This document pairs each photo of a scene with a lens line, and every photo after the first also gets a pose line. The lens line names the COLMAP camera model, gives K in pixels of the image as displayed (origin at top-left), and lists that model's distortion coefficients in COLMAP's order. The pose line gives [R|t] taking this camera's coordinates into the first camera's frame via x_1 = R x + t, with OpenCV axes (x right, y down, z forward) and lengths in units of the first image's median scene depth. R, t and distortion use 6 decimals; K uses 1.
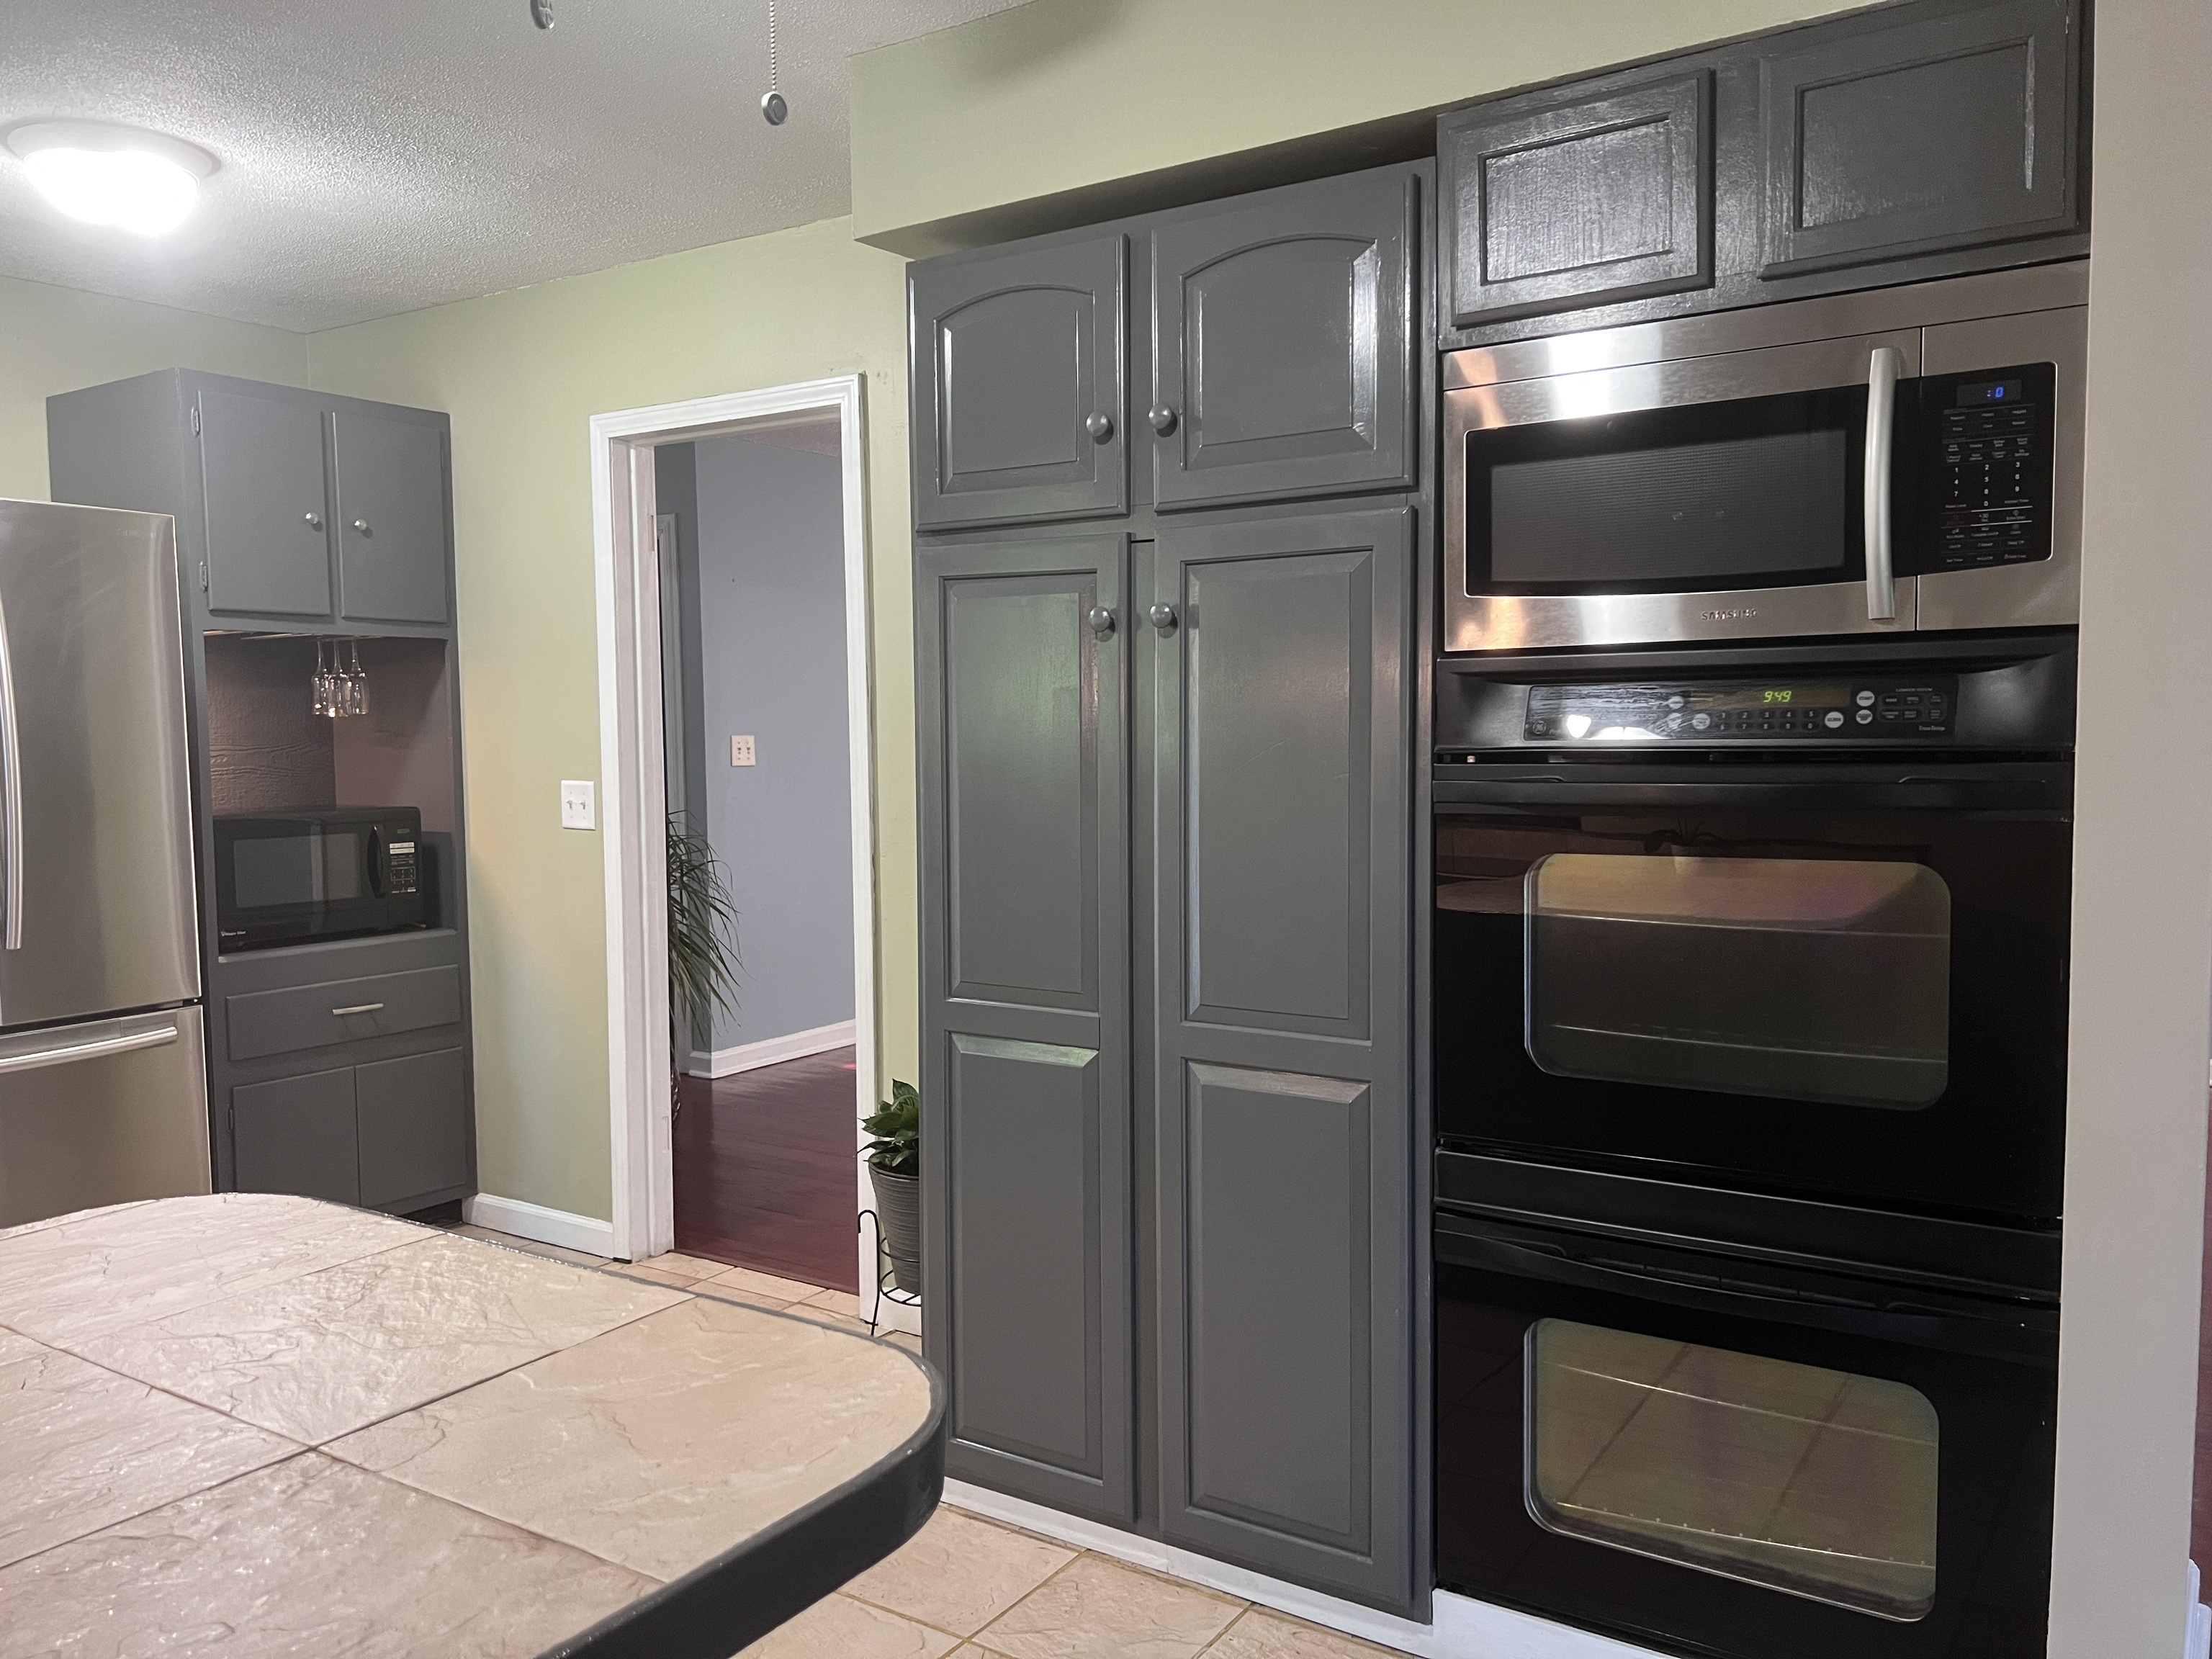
lens RADIAL K [[1649.4, 0, 1132.4], [0, 1649.4, 837.6], [0, 0, 1]] dist [0.049180, -0.053217]
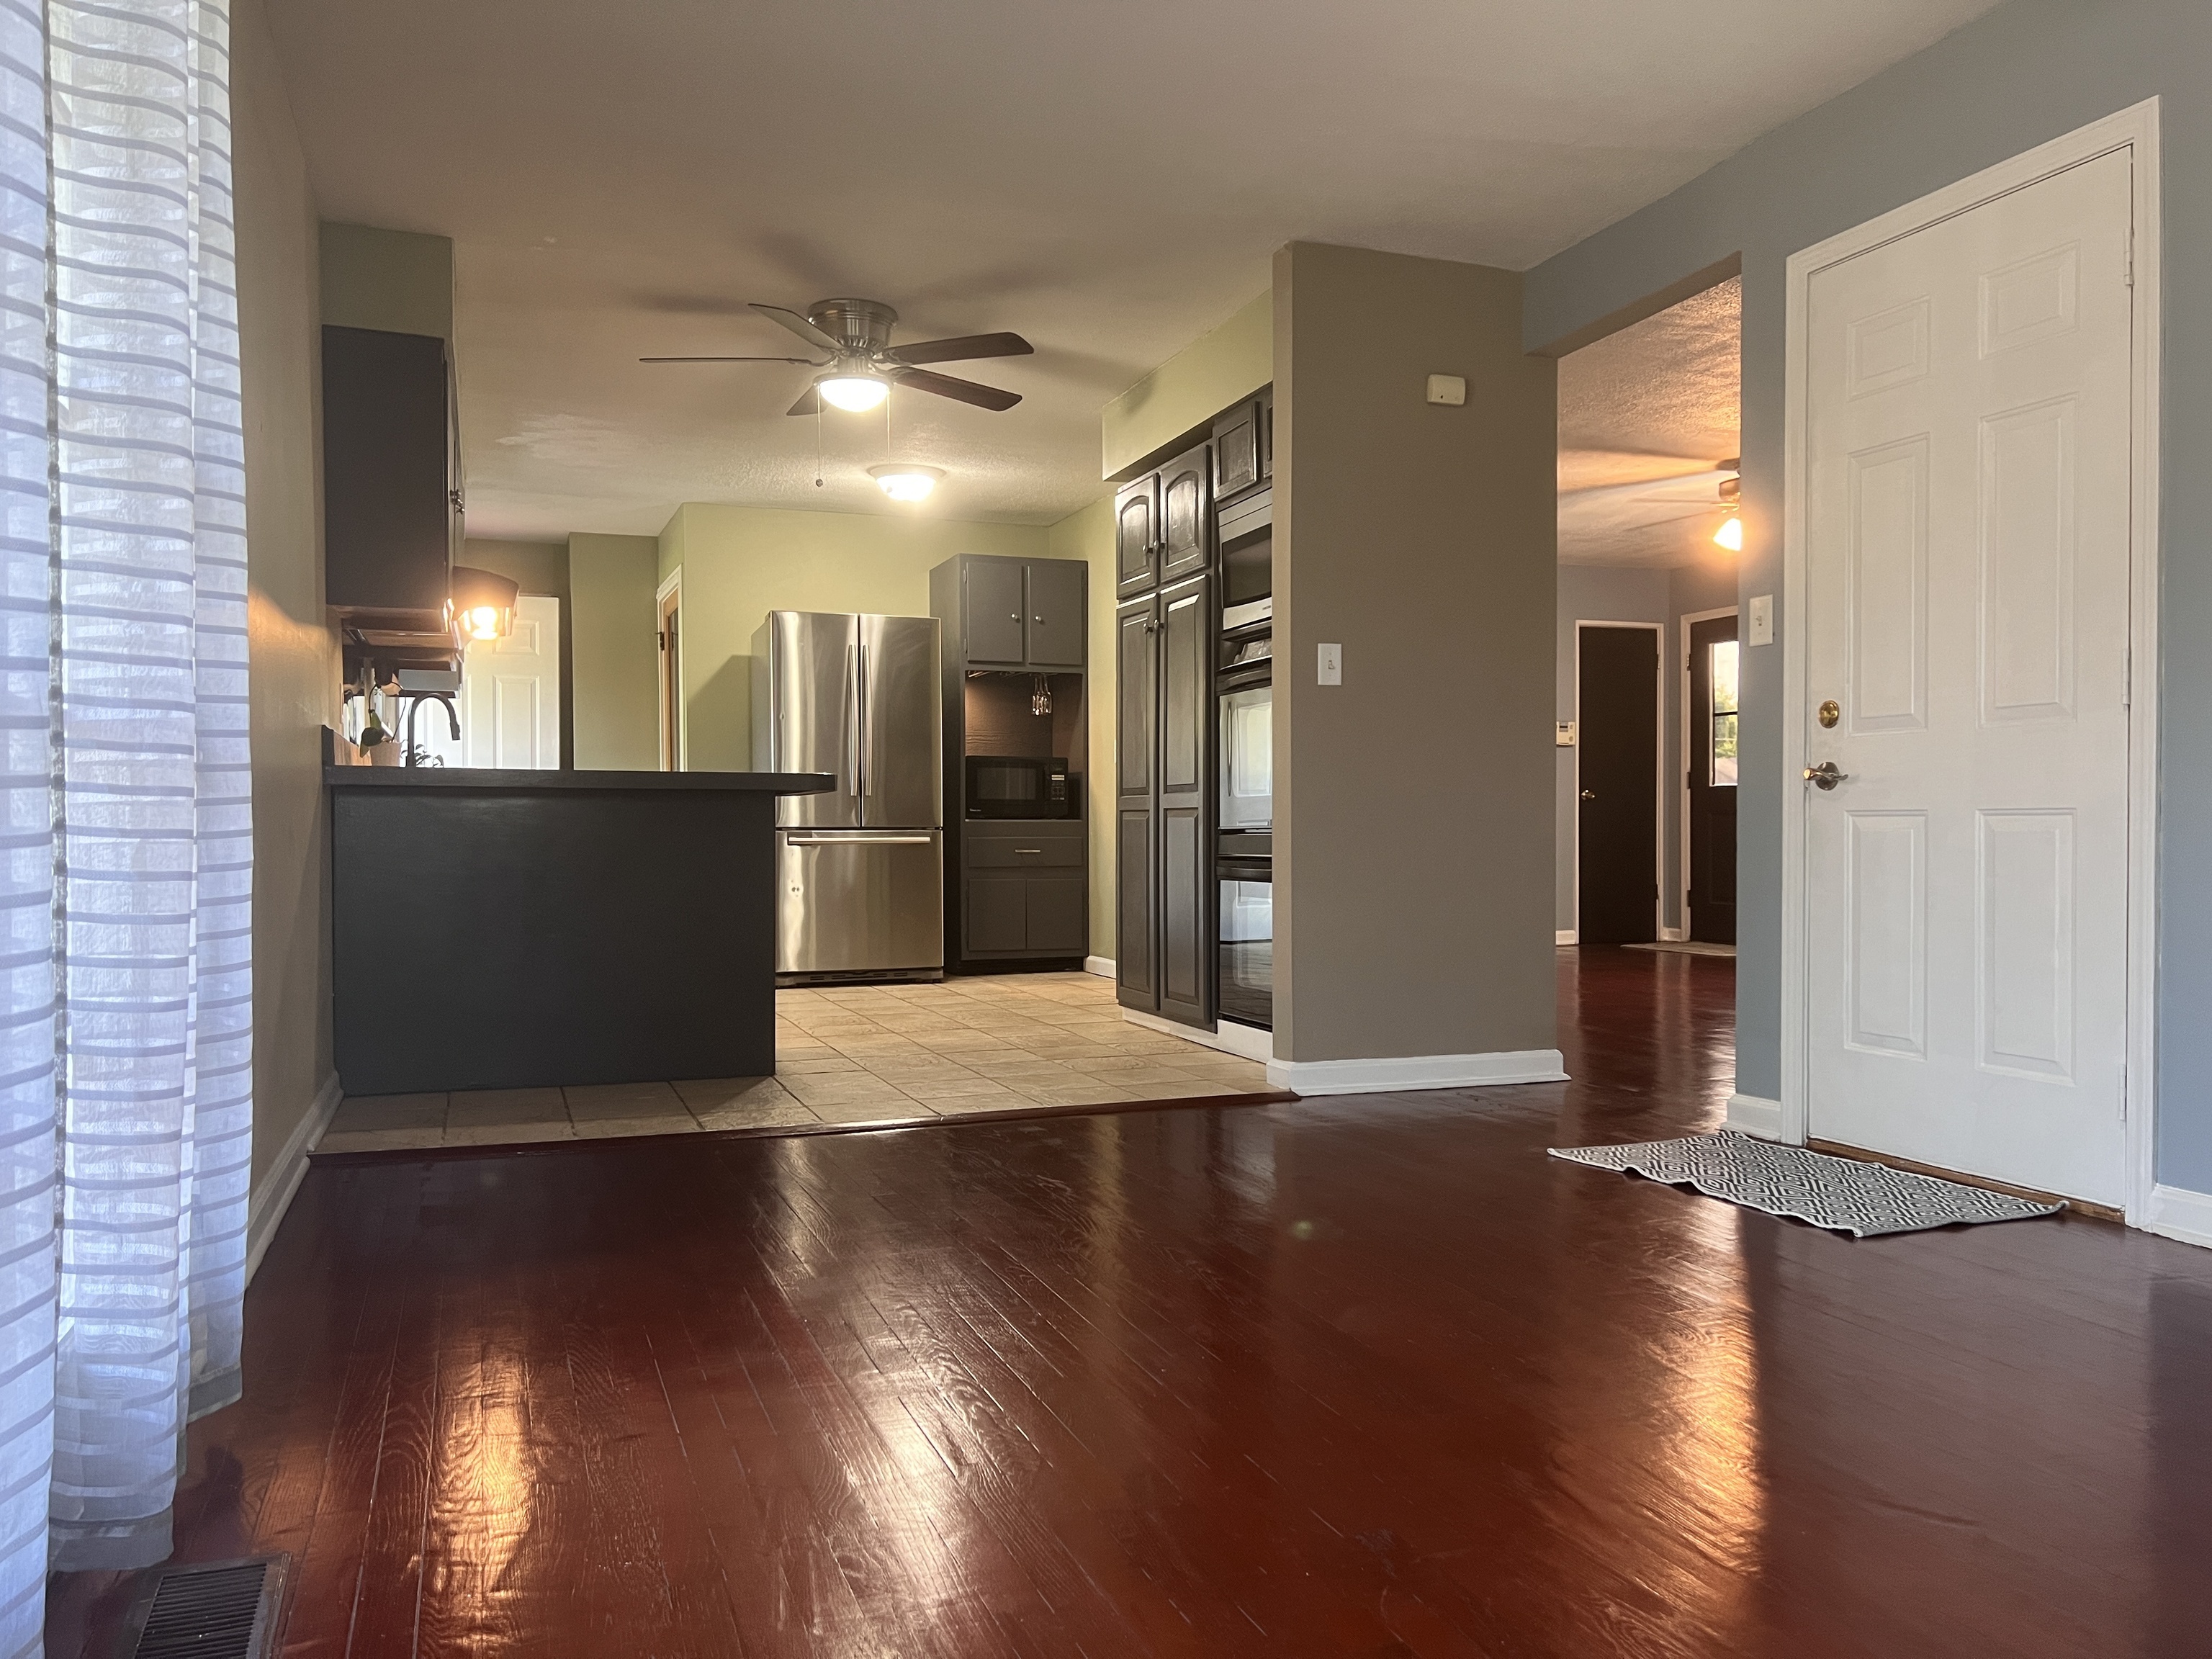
lens RADIAL K [[1649.4, 0, 1124.7], [0, 1649.4, 850.5], [0, 0, 1]] dist [0.049180, -0.053217]
pose [[0.806964, 0.015230, -0.590404, 1.407170], [-0.044884, 0.998358, -0.035594, 0.283660], [0.588892, 0.055223, 0.806323, -0.972116]]
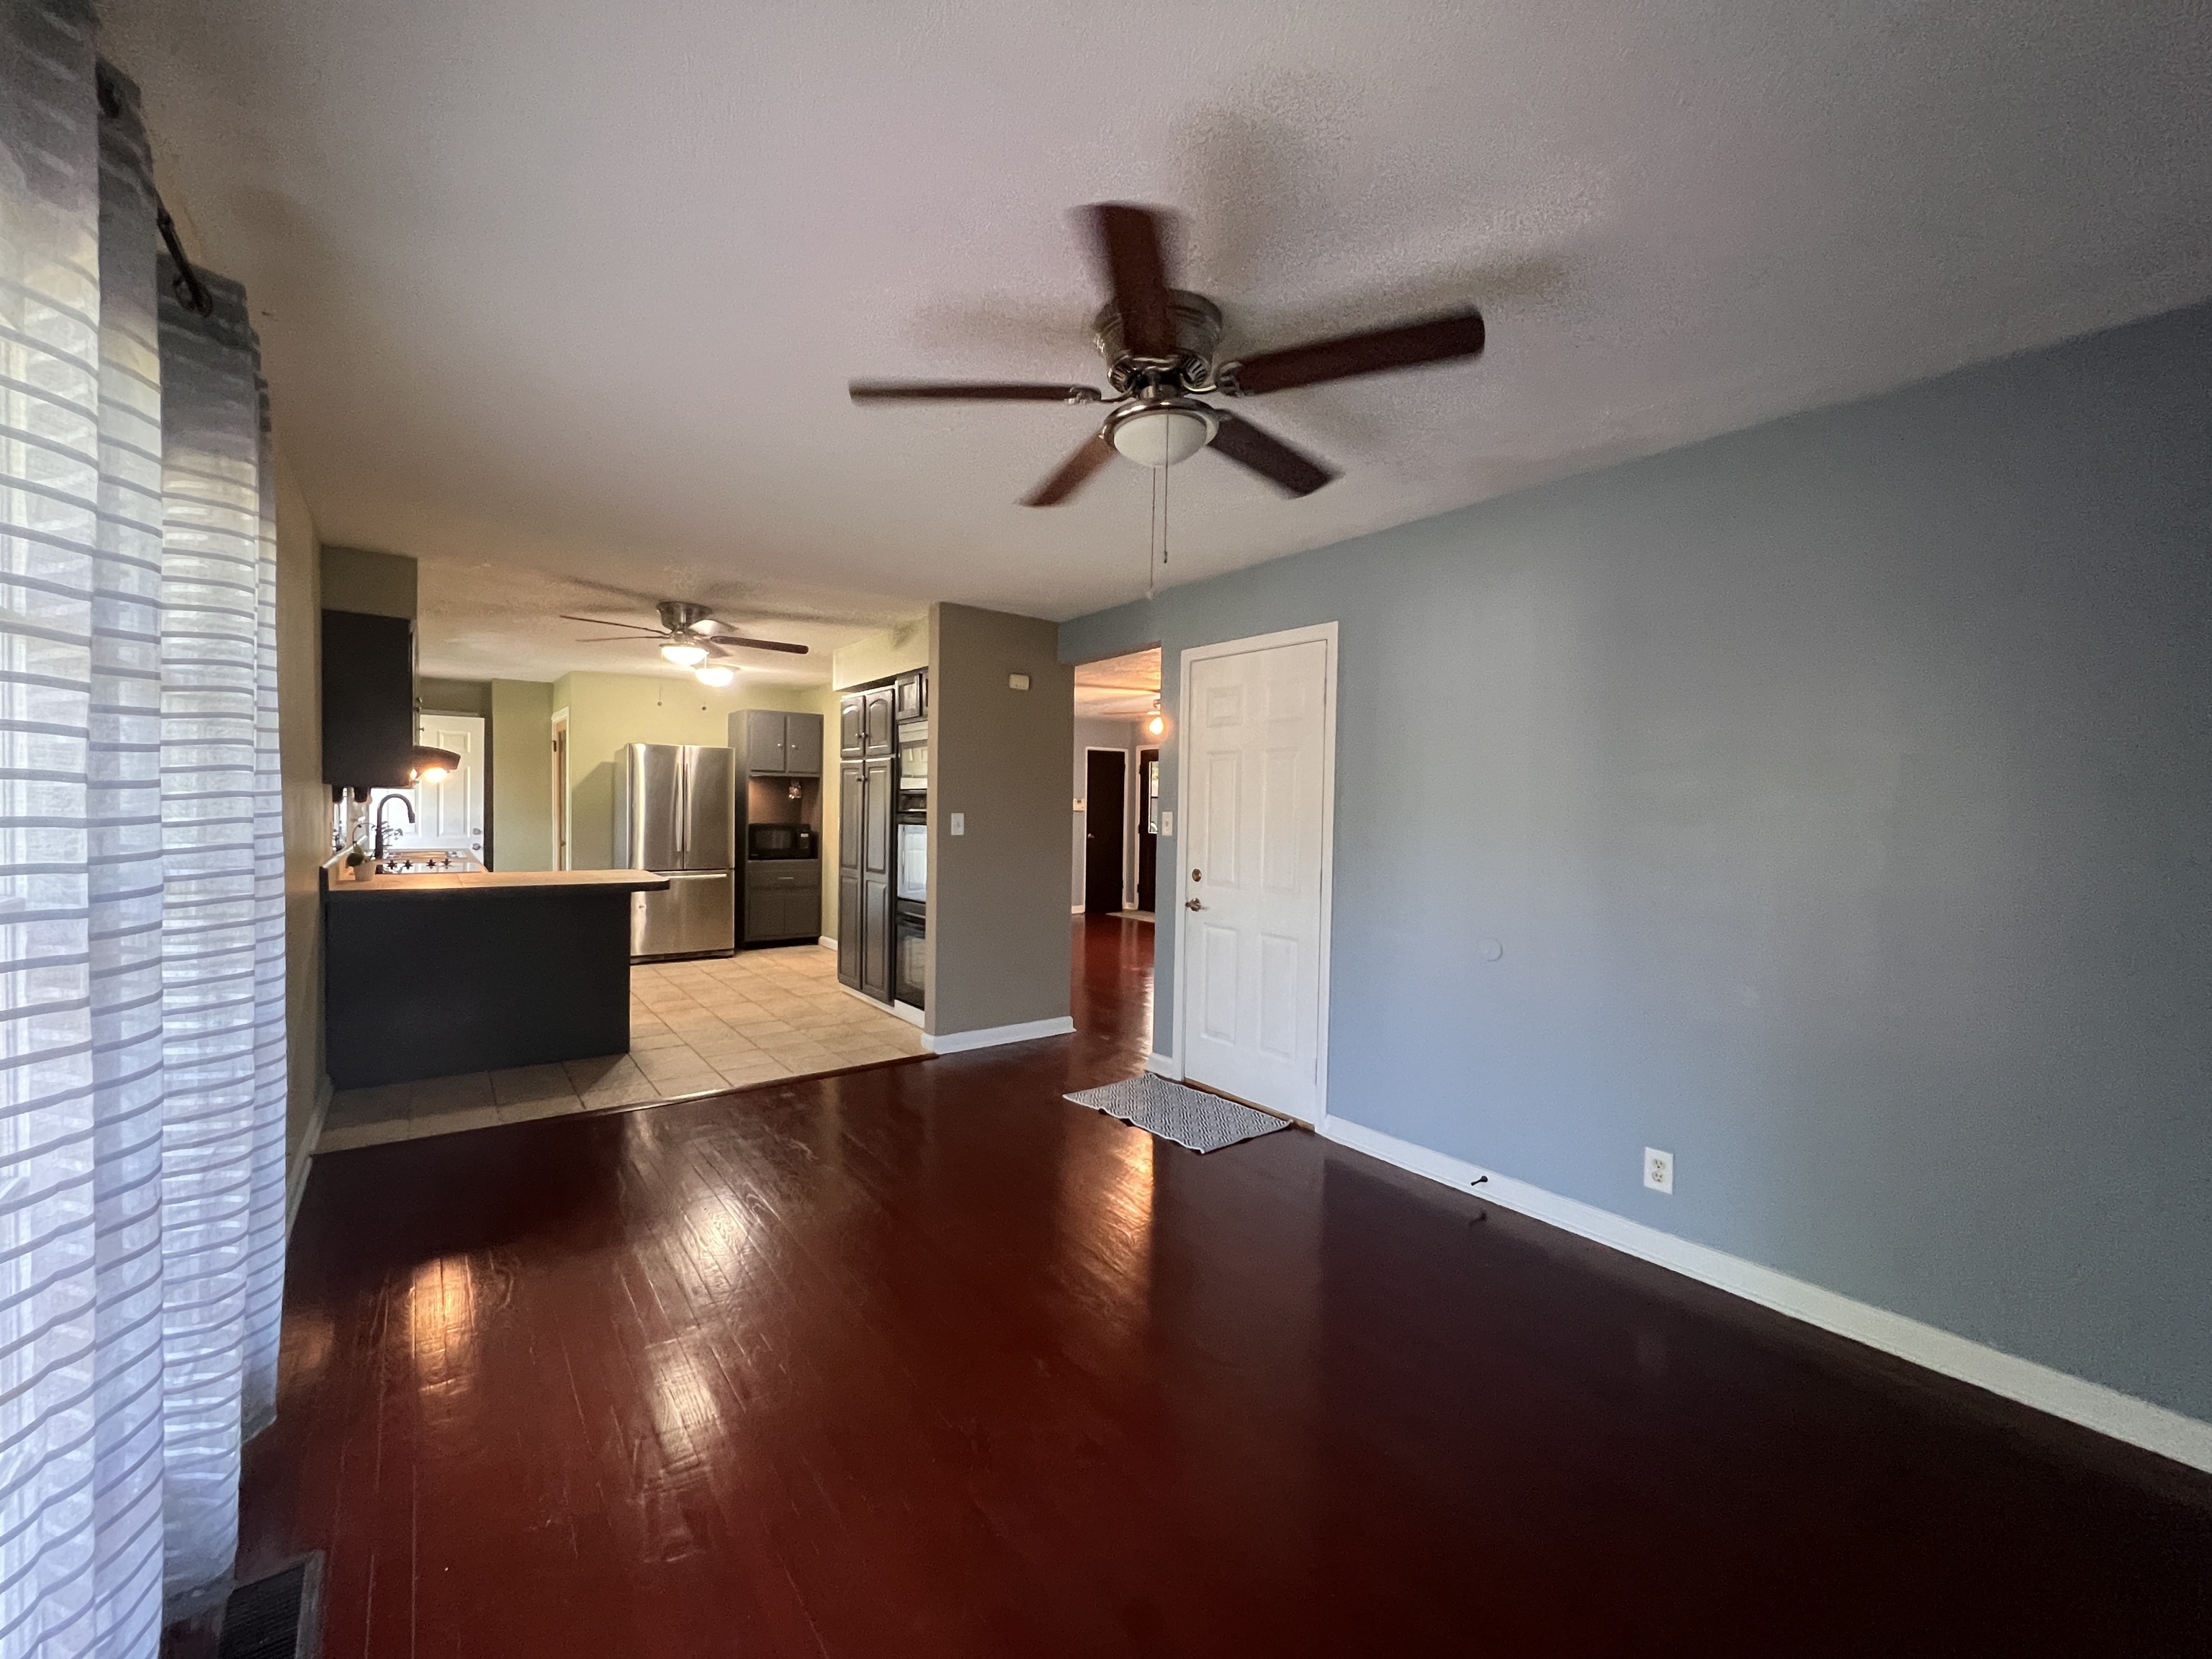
lens RADIAL K [[889.5, 0, 1104.9], [0, 889.5, 827.0], [0, 0, 1]] dist [-0.003369, 0.001567]
pose [[0.940690, 0.032957, -0.337663, 1.431227], [-0.048811, 0.998063, -0.038566, 0.052673], [0.335738, 0.052760, 0.940477, -1.029592]]
